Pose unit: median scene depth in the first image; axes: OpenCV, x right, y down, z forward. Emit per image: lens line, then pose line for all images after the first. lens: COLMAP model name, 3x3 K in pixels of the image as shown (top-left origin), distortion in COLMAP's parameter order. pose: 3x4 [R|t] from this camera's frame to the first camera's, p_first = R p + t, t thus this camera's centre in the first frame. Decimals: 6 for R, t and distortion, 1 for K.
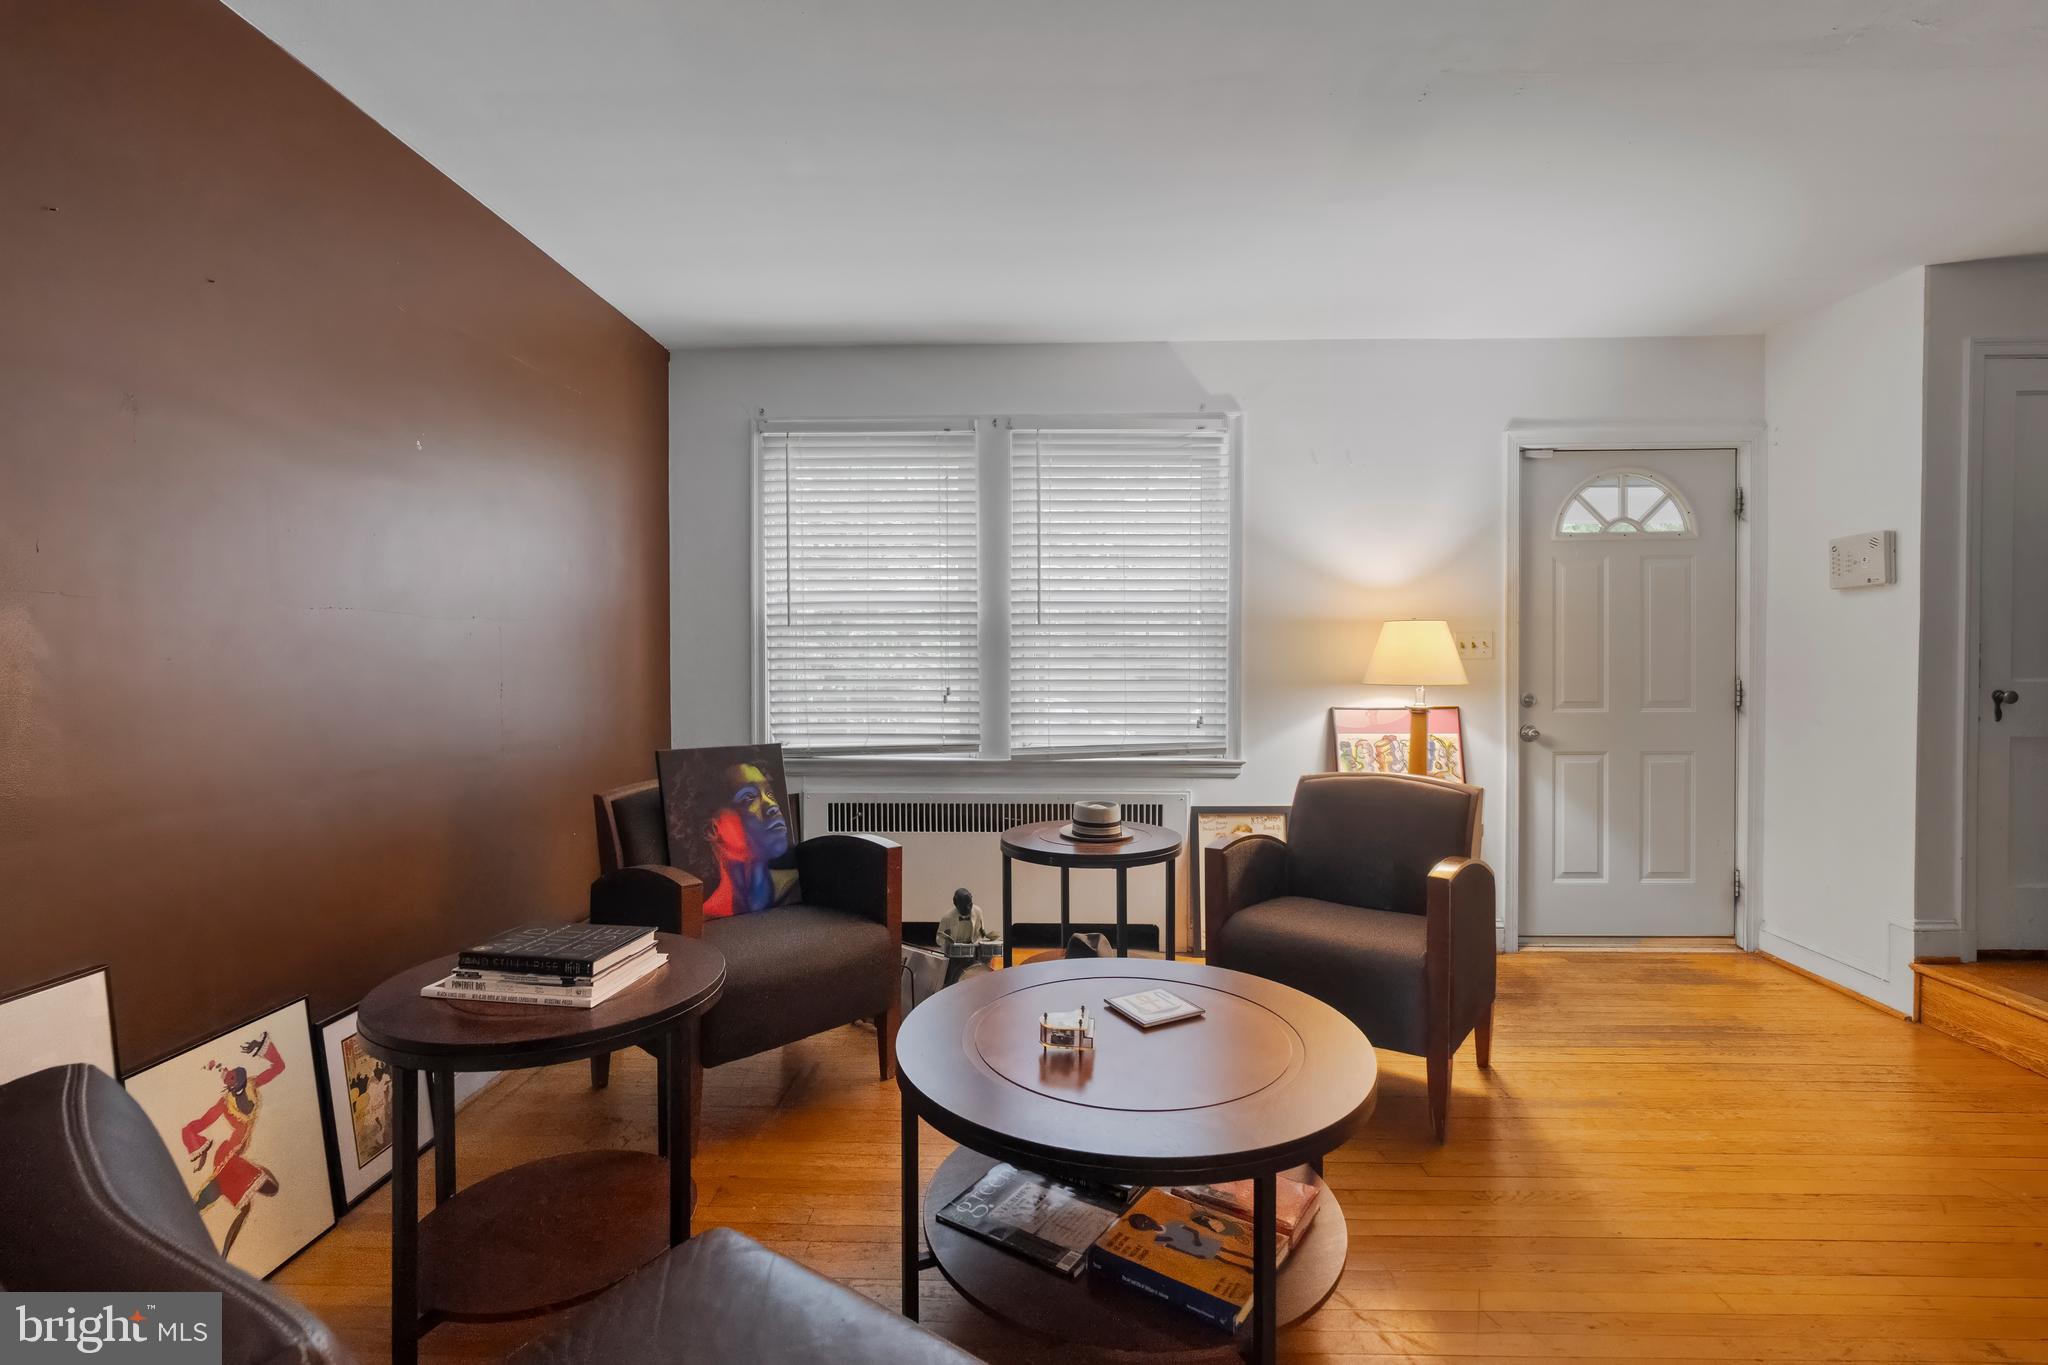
lens RADIAL K [[939.0, 0, 1033.7], [0, 939.0, 679.5], [0, 0, 1]] dist [0.000482, 0.000467]
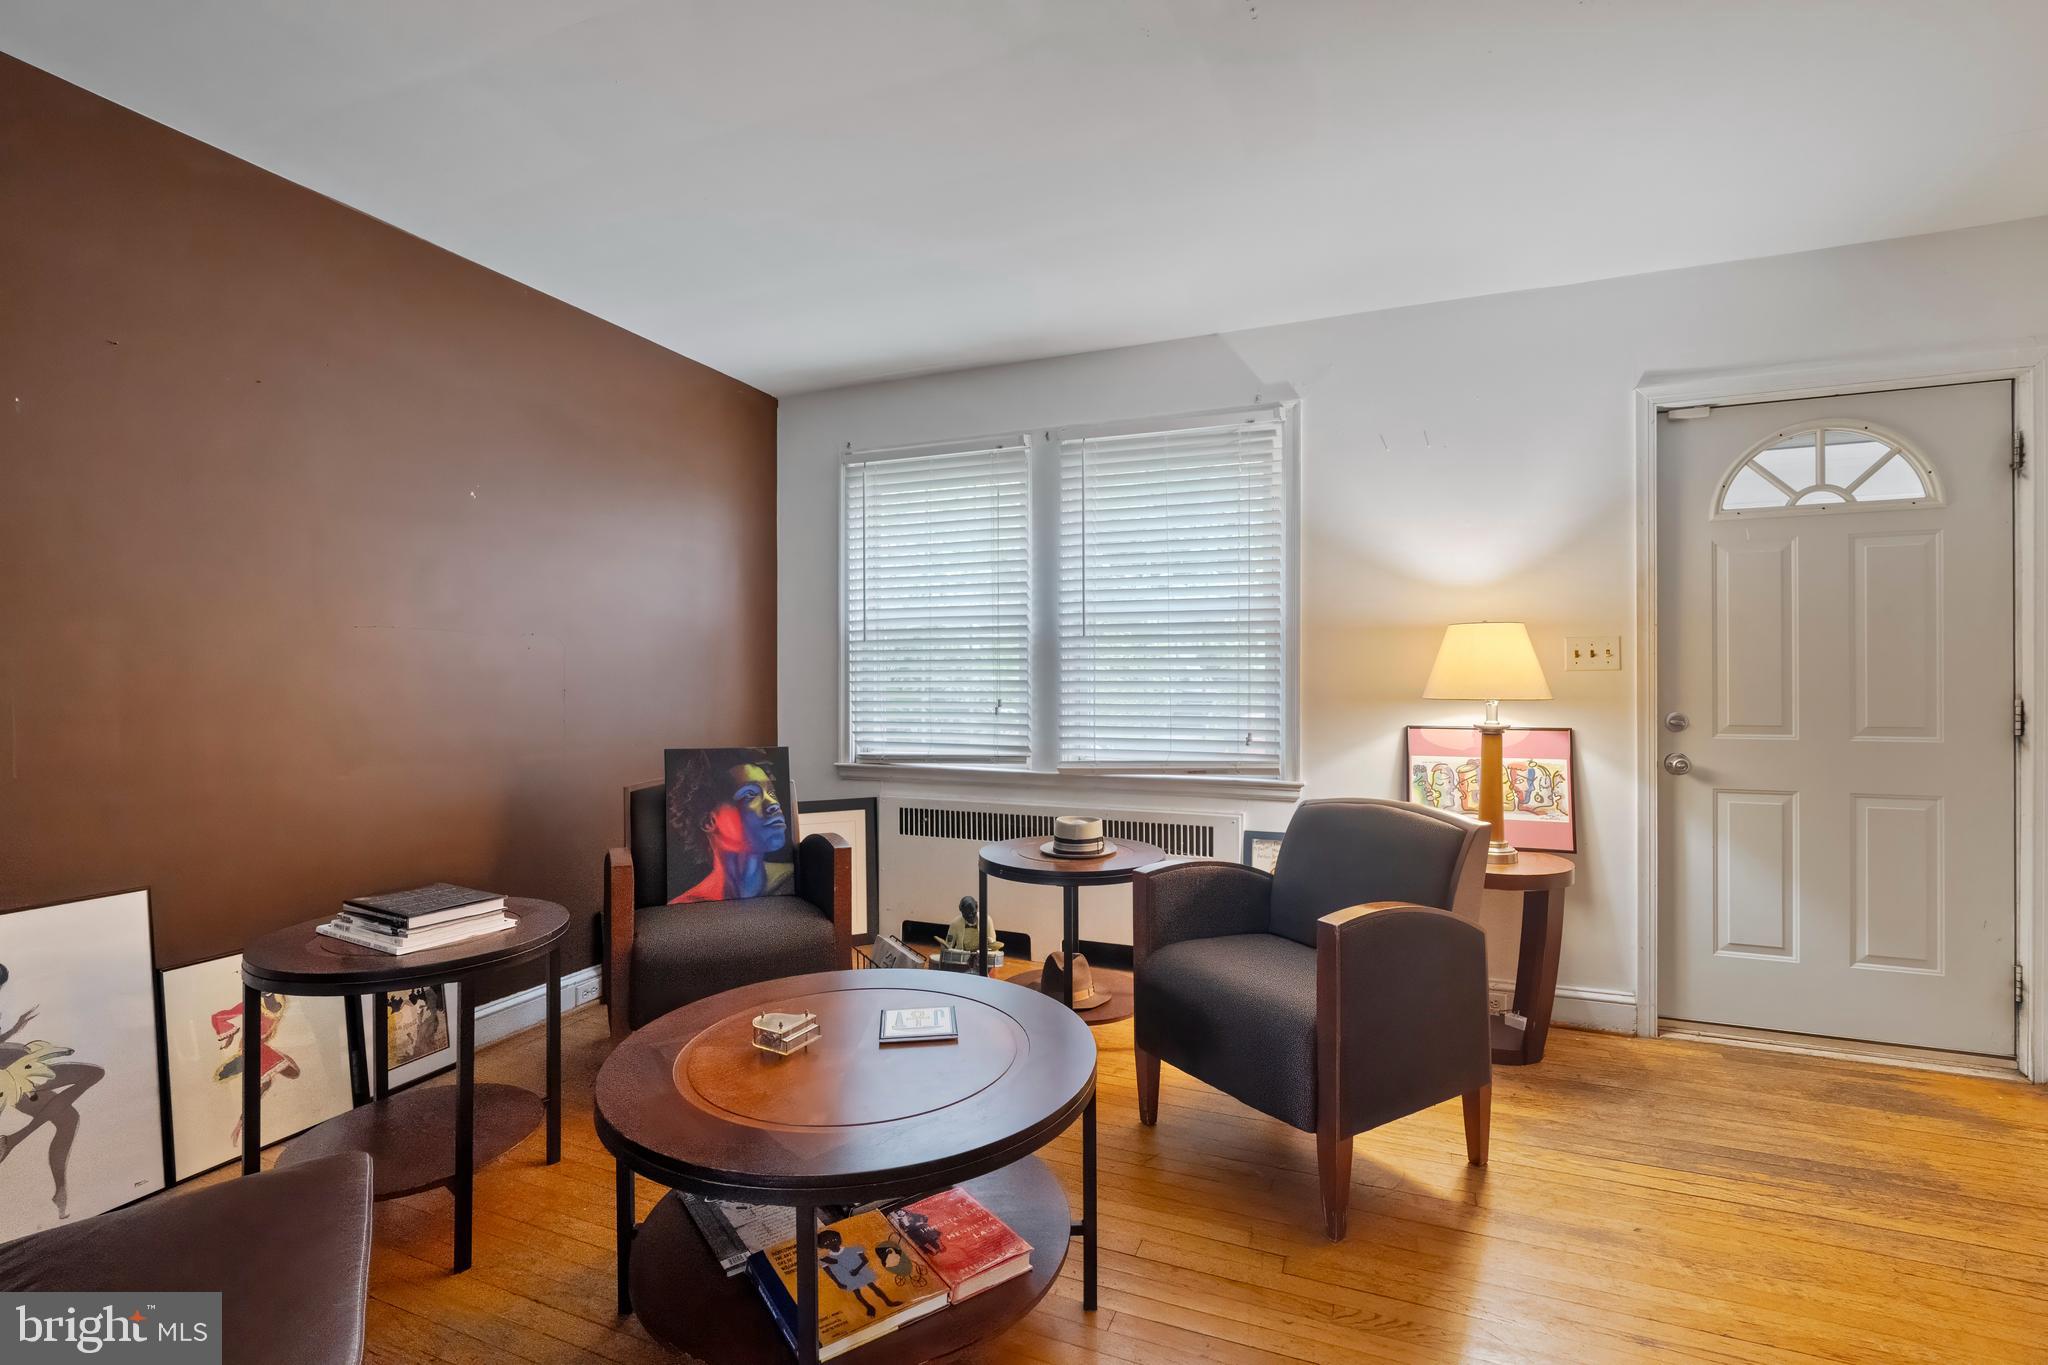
lens RADIAL K [[920.0, 0, 1024.0], [0, 920.0, 682.5], [0, 0, 1]] dist [-0.001986, 0.000881]
pose [[0.936443, 0.002743, -0.350809, 0.286258], [-0.008931, 0.999832, -0.016023, 0.006133], [0.350706, 0.018137, 0.936310, 0.075600]]
